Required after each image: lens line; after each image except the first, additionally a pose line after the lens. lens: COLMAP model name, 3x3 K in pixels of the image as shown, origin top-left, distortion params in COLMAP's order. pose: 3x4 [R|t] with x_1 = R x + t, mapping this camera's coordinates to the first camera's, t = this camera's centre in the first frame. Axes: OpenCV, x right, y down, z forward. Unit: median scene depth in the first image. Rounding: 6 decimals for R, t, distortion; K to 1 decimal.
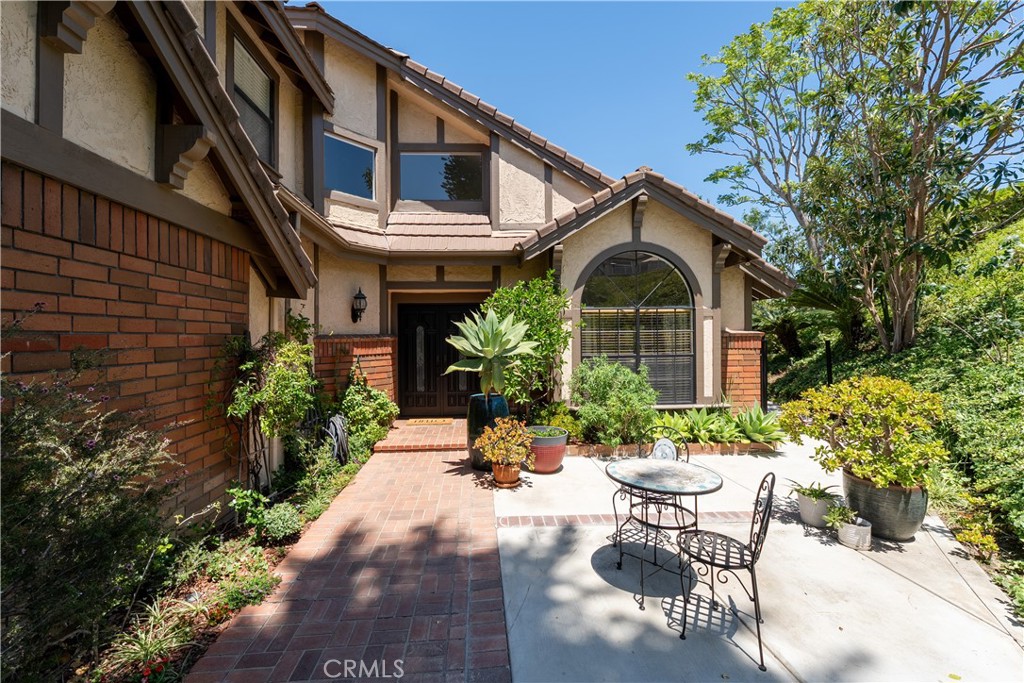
lens RADIAL K [[400.9, 0, 512.0], [0, 400.9, 341.5], [0, 0, 1]] dist [0.000778, -0.000073]
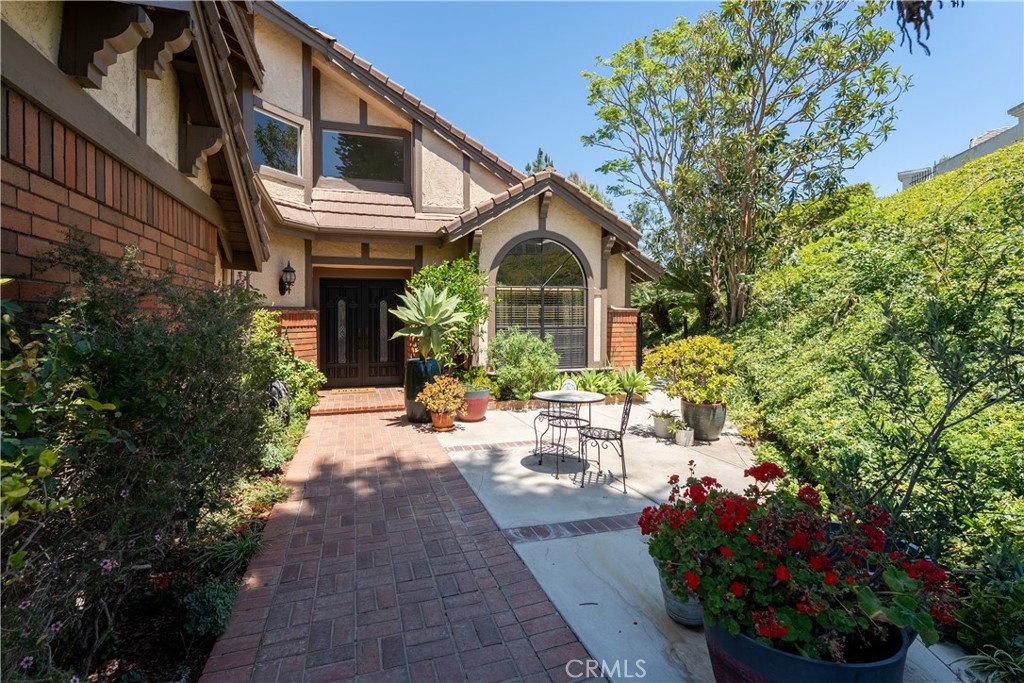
lens RADIAL K [[443.9, 0, 492.8], [0, 443.9, 341.8], [0, 0, 1]] dist [0.000672, -0.000113]
pose [[0.974553, -0.005578, 0.224089, -0.121804], [-0.003125, 0.999255, 0.038465, 0.027509], [-0.224137, -0.038186, 0.973809, -0.242150]]
